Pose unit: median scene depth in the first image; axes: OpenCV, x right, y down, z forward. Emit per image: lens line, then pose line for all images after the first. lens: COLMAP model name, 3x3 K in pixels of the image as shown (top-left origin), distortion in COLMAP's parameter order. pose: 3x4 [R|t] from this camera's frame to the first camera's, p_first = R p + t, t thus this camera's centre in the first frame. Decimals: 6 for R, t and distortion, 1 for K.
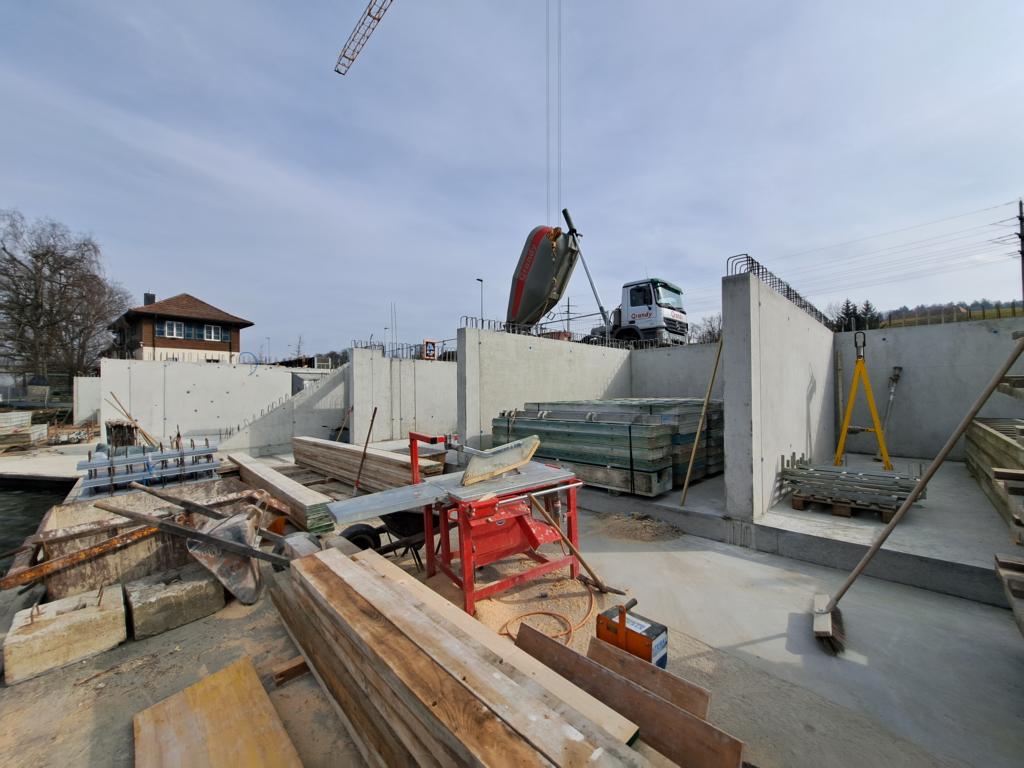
lens RADIAL K [[390.0, 0, 512.5], [0, 390.0, 387.1], [0, 0, 1]] dist [0.000488, -0.000081]
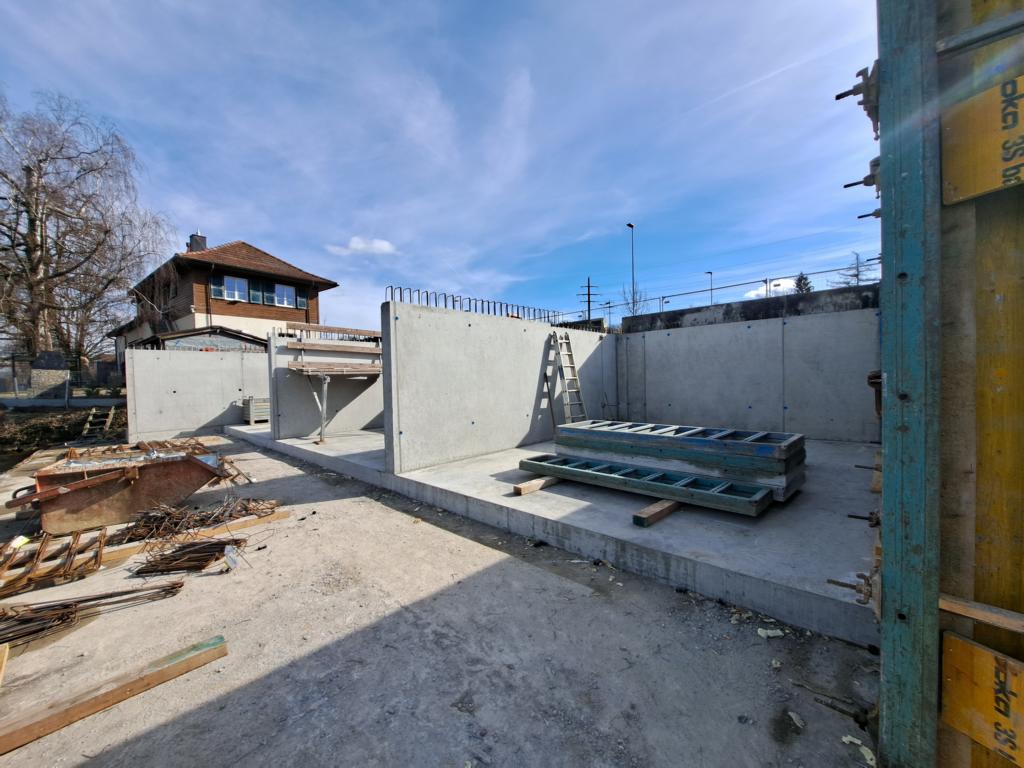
lens RADIAL K [[390.0, 0, 511.7], [0, 390.0, 387.6], [0, 0, 1]] dist [0.000488, -0.000081]
pose [[0.999901, -0.009834, 0.010041, -0.372118], [0.009465, 0.999299, 0.036229, 0.004132], [-0.010390, -0.036130, 0.999293, 0.291613]]
